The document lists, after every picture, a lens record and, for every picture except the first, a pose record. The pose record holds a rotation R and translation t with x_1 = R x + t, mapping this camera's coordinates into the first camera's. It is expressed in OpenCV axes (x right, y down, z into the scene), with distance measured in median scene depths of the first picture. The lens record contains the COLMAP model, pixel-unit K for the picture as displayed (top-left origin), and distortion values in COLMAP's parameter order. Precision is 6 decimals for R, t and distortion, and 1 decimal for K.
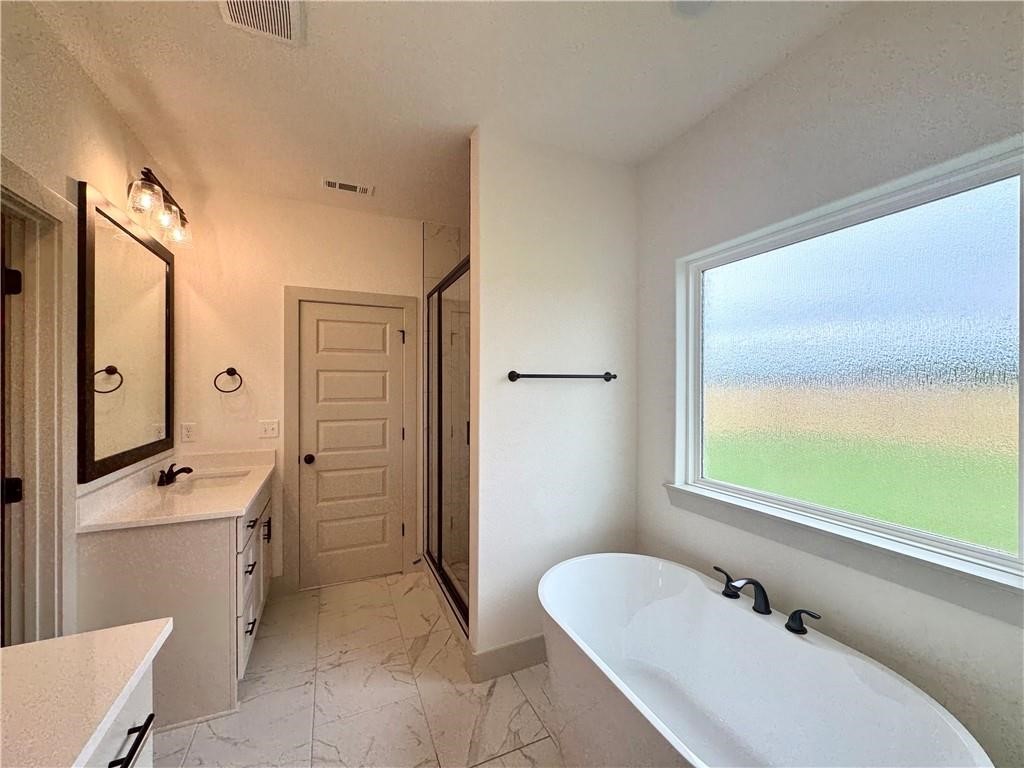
lens RADIAL K [[408.0, 0, 503.7], [0, 408.0, 386.2], [0, 0, 1]] dist [0.000357, -0.000333]
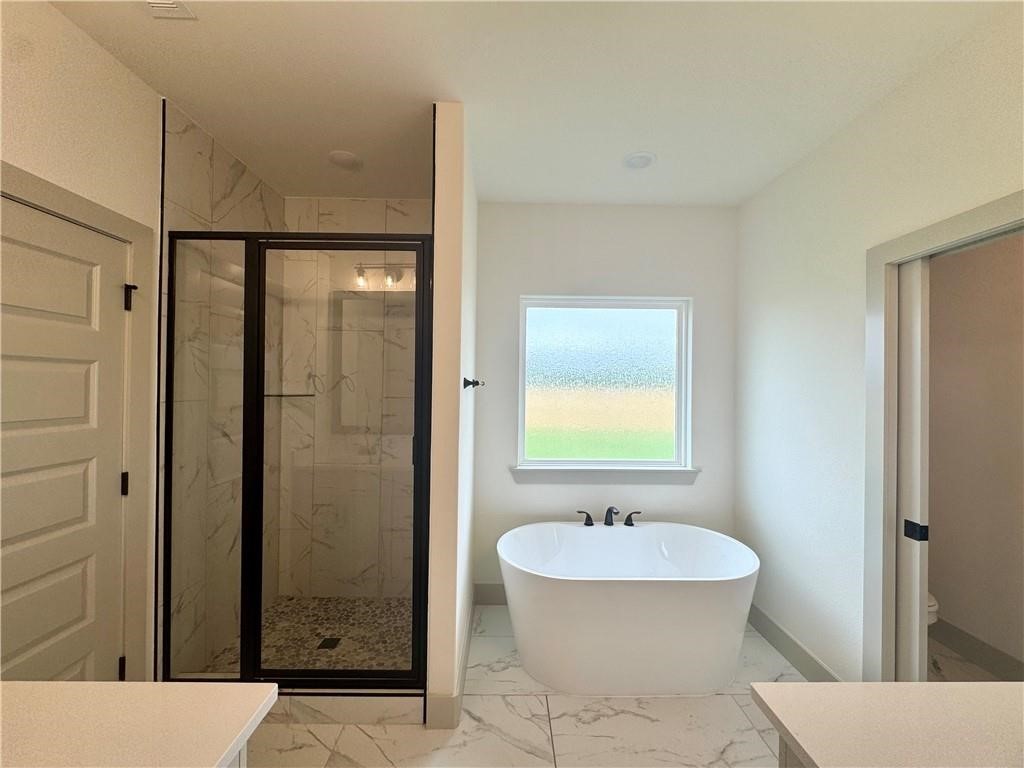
lens RADIAL K [[408.0, 0, 509.8], [0, 408.0, 386.8], [0, 0, 1]] dist [0.000357, -0.000333]
pose [[0.379554, 0.007736, 0.925137, -0.642303], [-0.009537, 0.999945, -0.004449, -0.011146], [-0.925121, -0.007135, 0.379606, 0.418039]]
